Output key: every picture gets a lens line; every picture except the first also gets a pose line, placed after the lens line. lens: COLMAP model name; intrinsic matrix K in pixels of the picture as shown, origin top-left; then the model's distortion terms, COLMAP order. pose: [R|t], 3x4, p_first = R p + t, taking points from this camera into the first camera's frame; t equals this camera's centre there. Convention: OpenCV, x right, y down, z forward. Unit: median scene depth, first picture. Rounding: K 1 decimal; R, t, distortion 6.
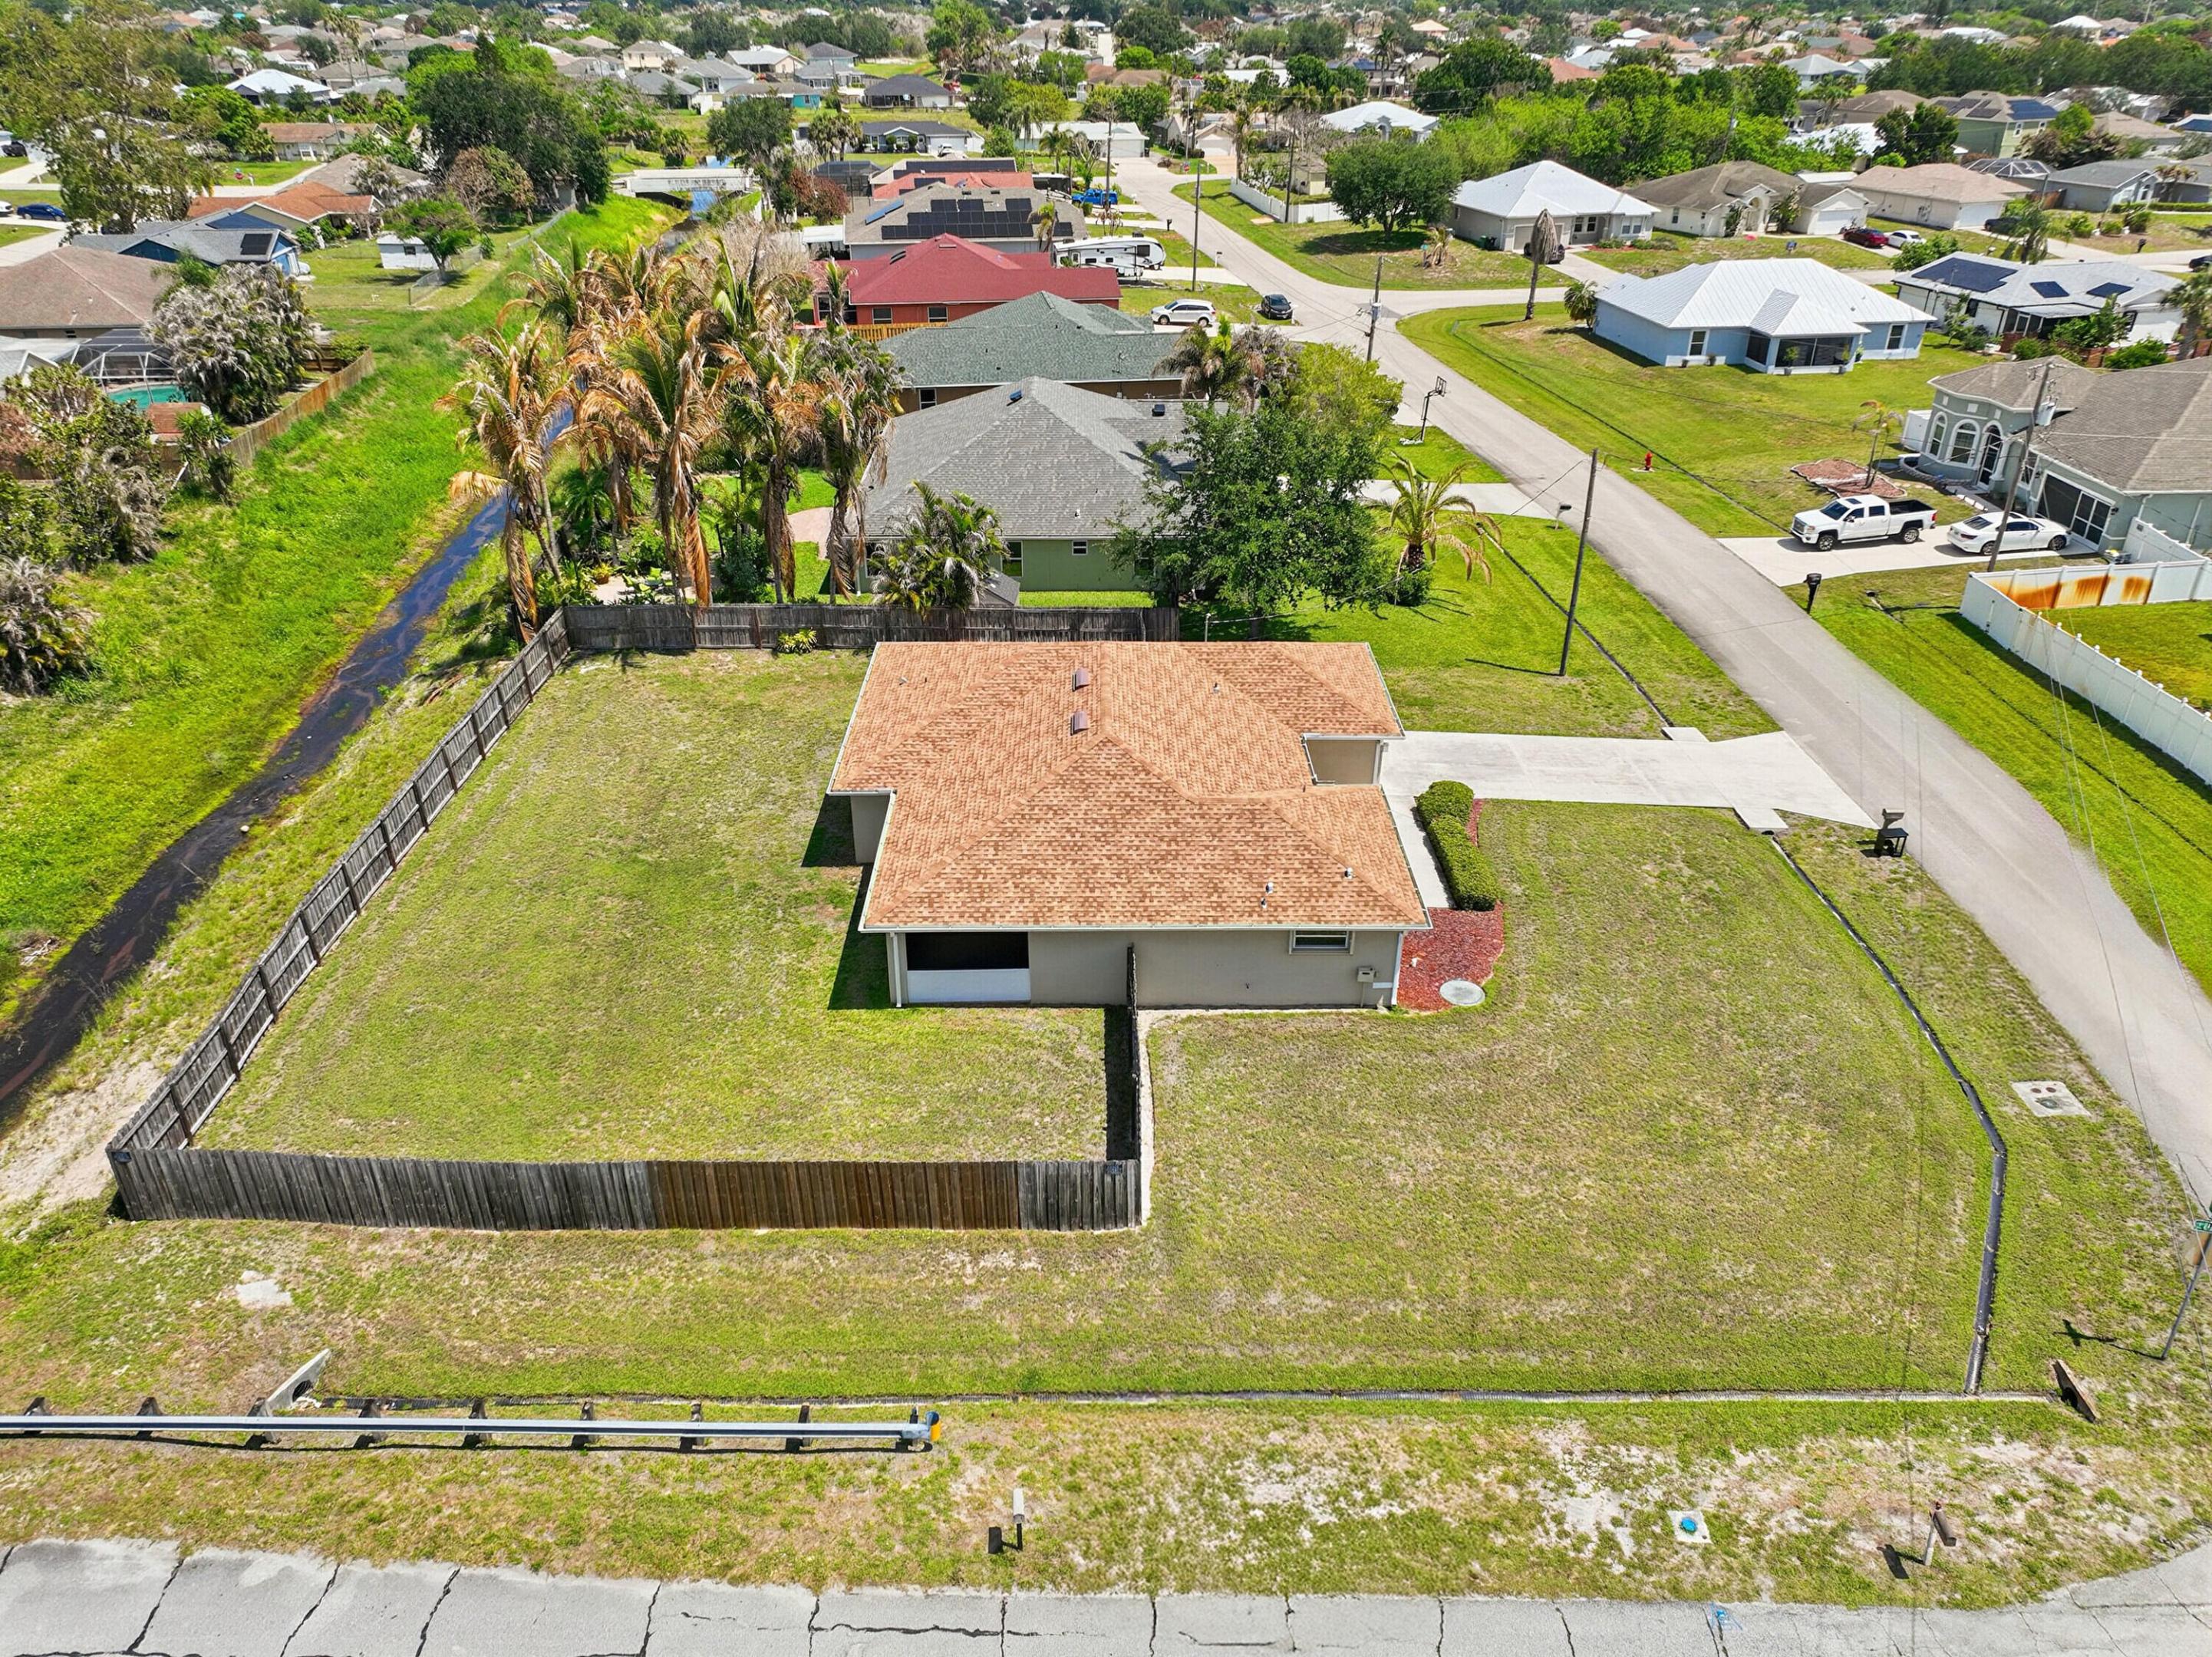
lens RADIAL K [[1551.6, 0, 1106.0], [0, 1551.6, 828.5], [0, 0, 1]] dist [-0.005703, 0.023928]
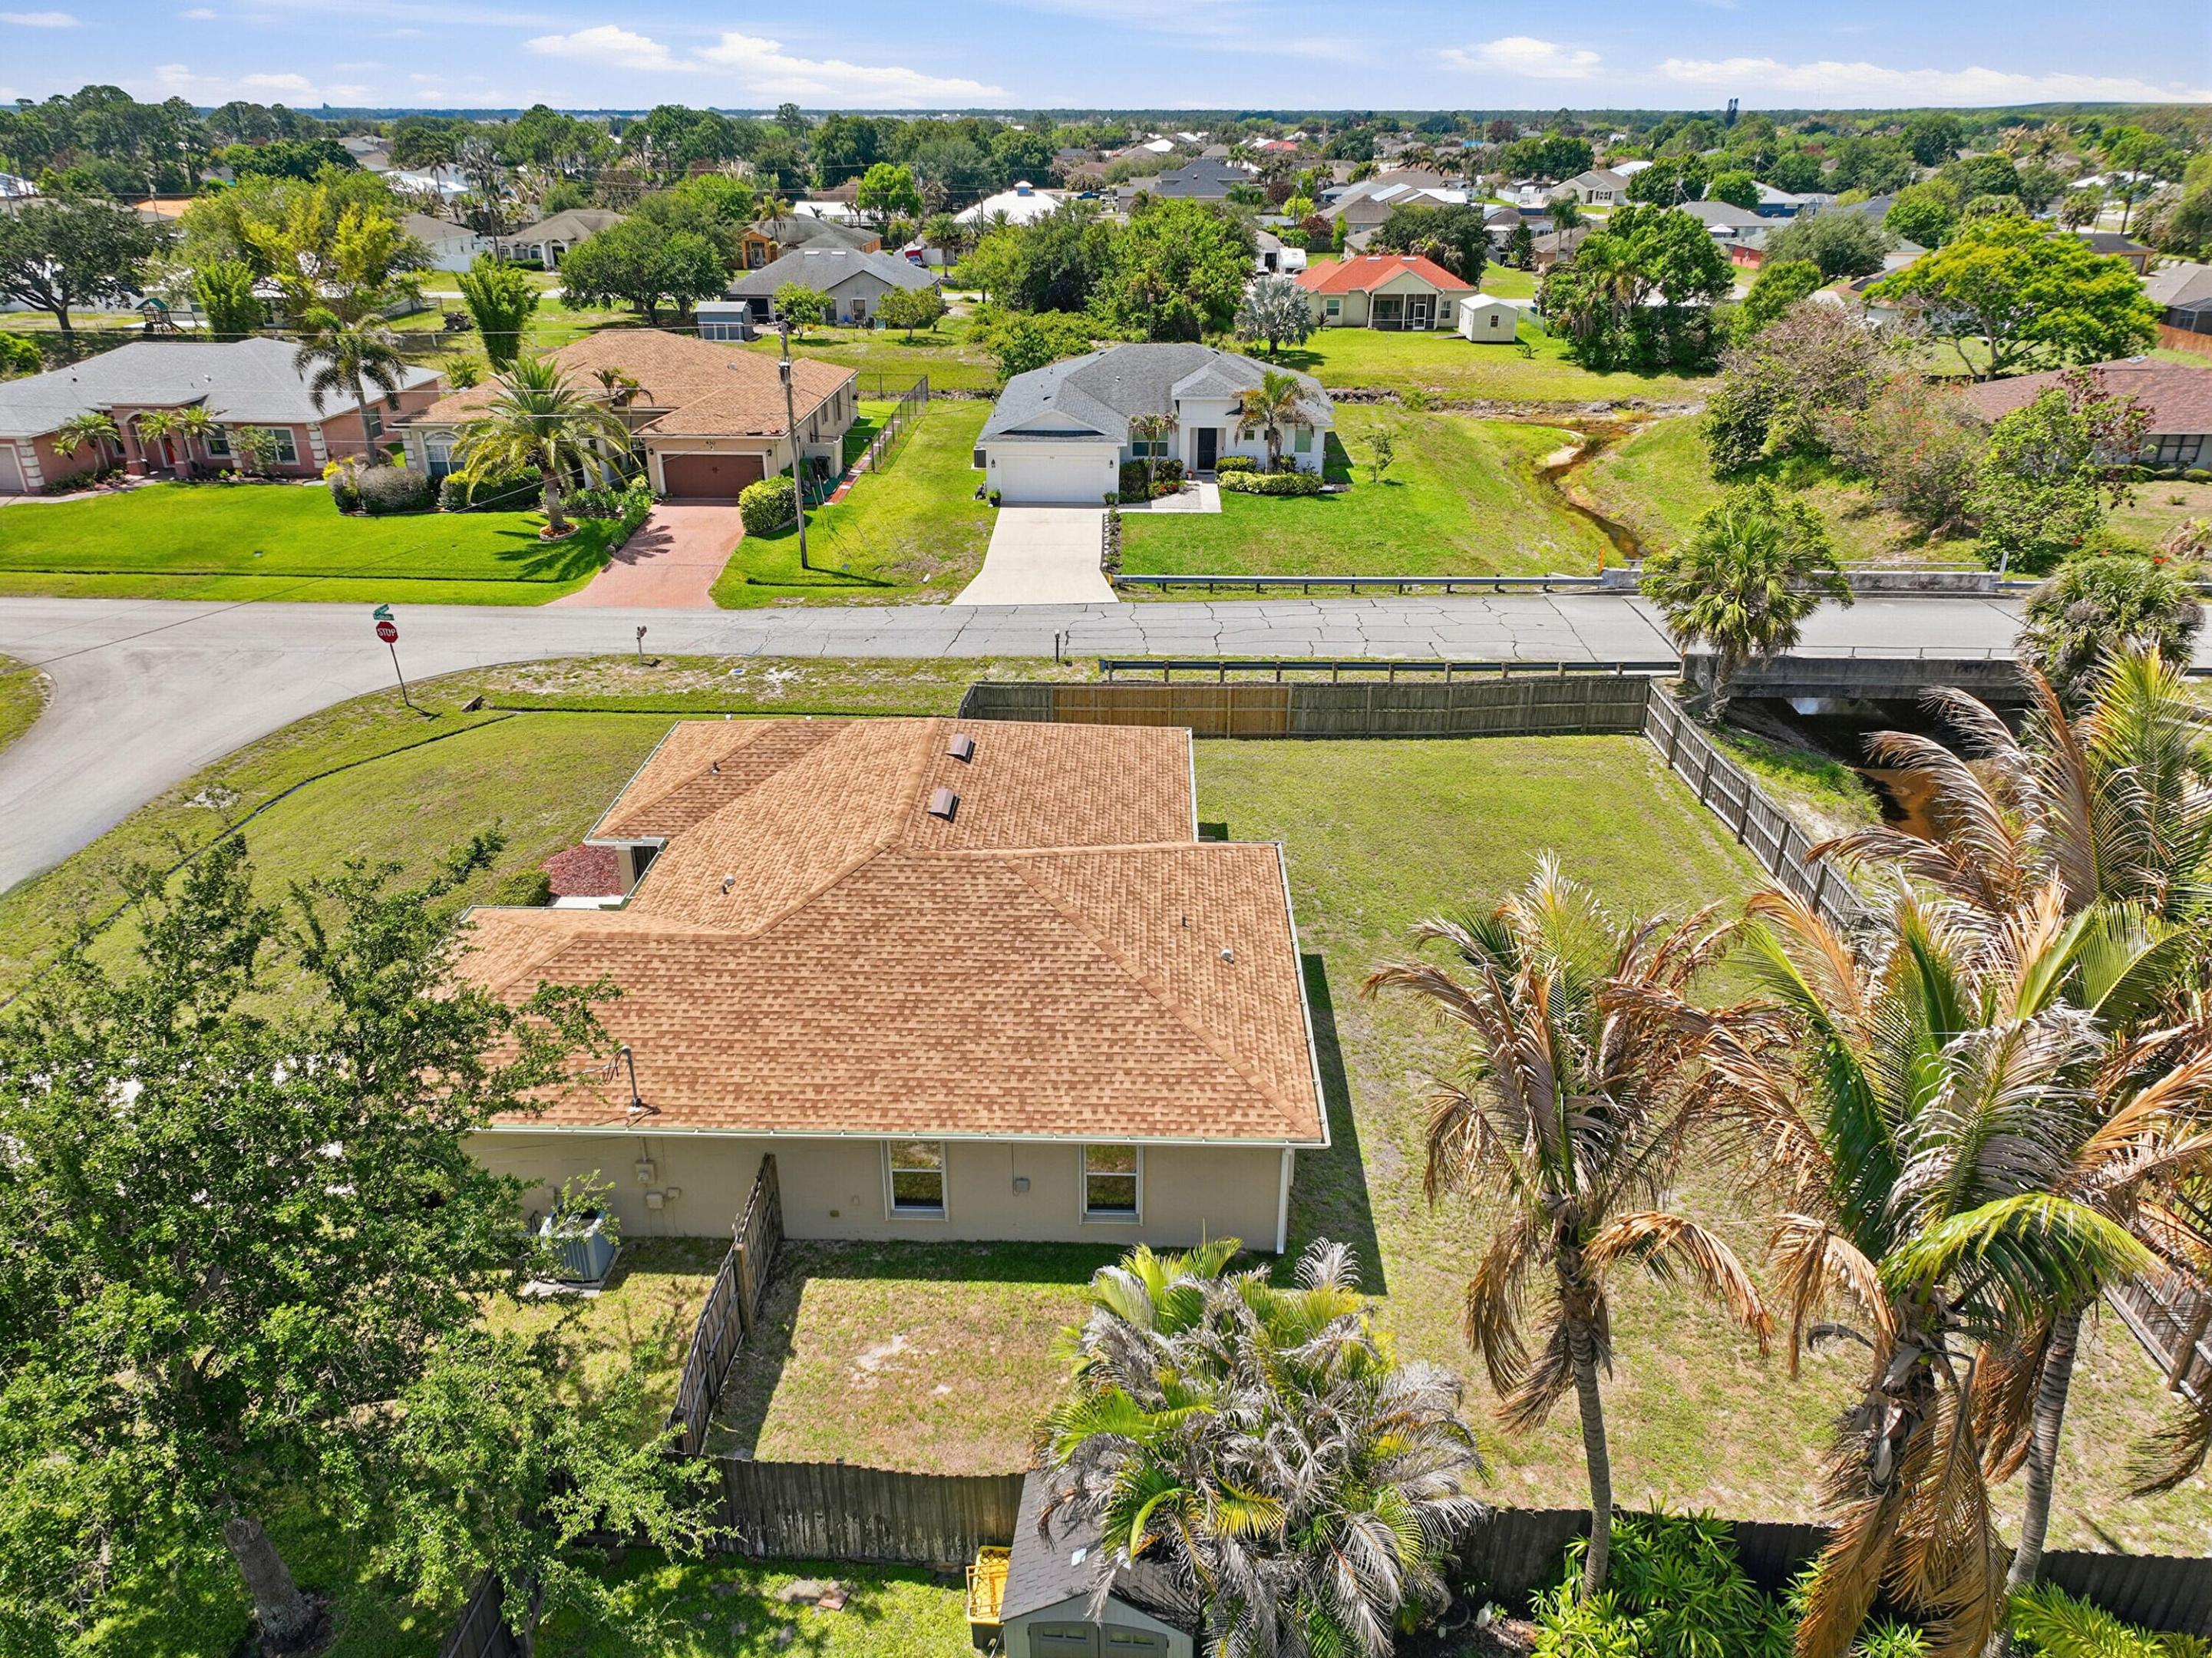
lens RADIAL K [[1560.6, 0, 1106.2], [0, 1560.6, 819.3], [0, 0, 1]] dist [0.001278, 0.003746]
pose [[-0.999425, -0.017774, 0.028875, -0.122111], [0.012319, 0.603069, 0.797594, -0.730532], [-0.031590, 0.797491, -0.602503, 1.600736]]
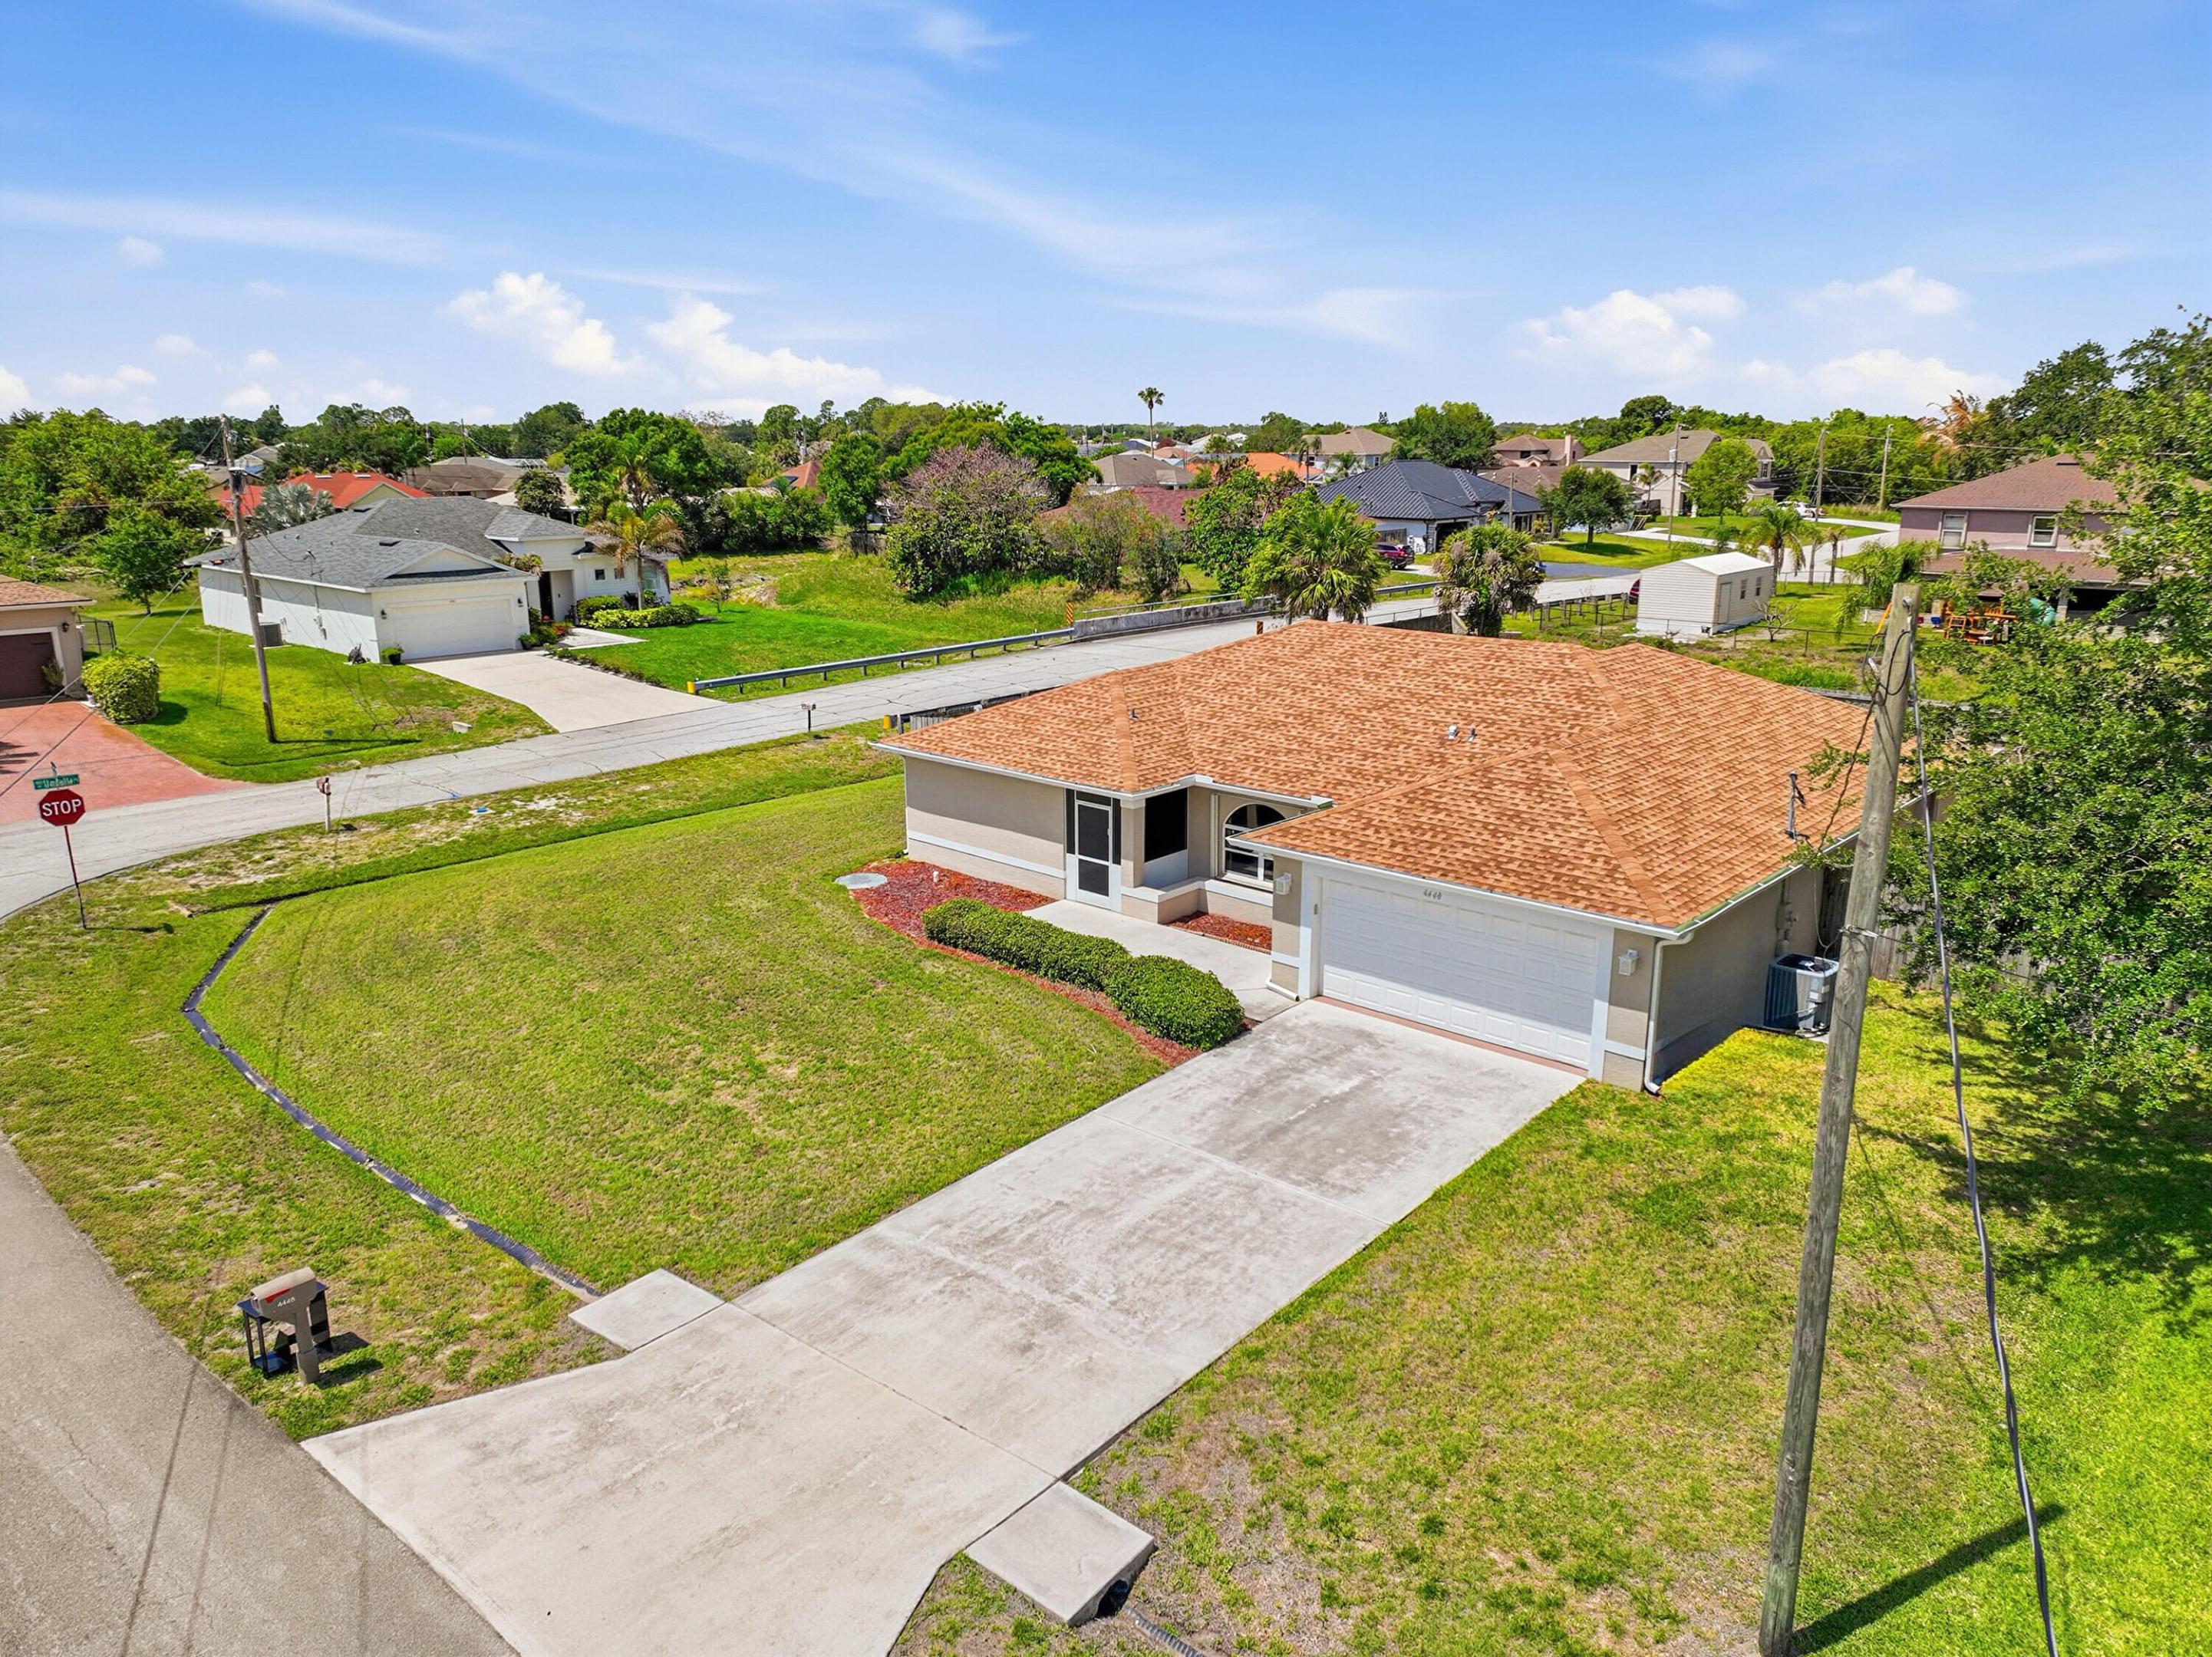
lens RADIAL K [[1551.6, 0, 1106.0], [0, 1551.6, 828.5], [0, 0, 1]] dist [-0.005703, 0.023928]
pose [[-0.675162, 0.180248, -0.715309, 0.716911], [-0.352968, 0.772537, 0.527826, -0.392366], [0.647742, 0.608850, -0.457965, 1.422405]]
